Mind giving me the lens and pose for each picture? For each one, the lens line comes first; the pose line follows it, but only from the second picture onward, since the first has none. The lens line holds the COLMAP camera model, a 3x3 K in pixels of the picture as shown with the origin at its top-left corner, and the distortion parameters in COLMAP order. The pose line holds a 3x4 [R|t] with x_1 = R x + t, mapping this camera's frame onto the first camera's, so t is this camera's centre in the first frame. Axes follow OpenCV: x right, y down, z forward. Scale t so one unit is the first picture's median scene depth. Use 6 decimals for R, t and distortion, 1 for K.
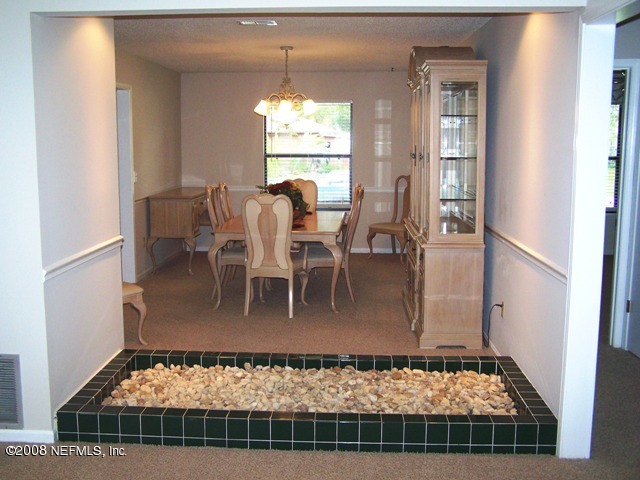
lens RADIAL K [[724.6, 0, 306.8], [0, 724.6, 242.5], [0, 0, 1]] dist [-0.196183, 0.350610]
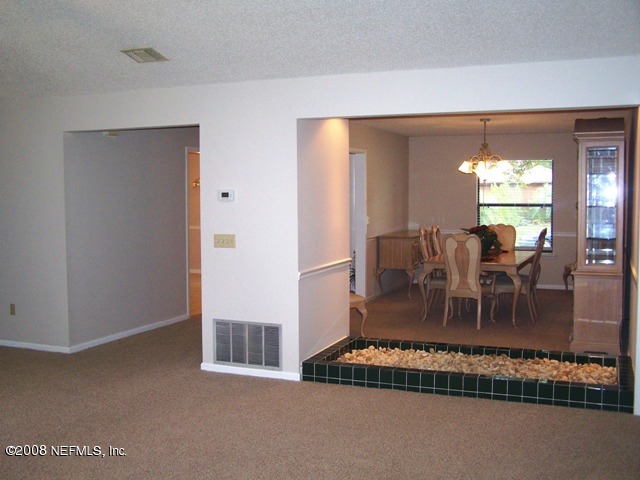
lens RADIAL K [[724.6, 0, 306.8], [0, 724.6, 242.5], [0, 0, 1]] dist [-0.196183, 0.350610]
pose [[0.942530, 0.016430, -0.333717, 0.114773], [-0.039117, 0.997348, -0.061376, 0.040314], [0.331823, 0.070903, 0.940673, -0.322879]]
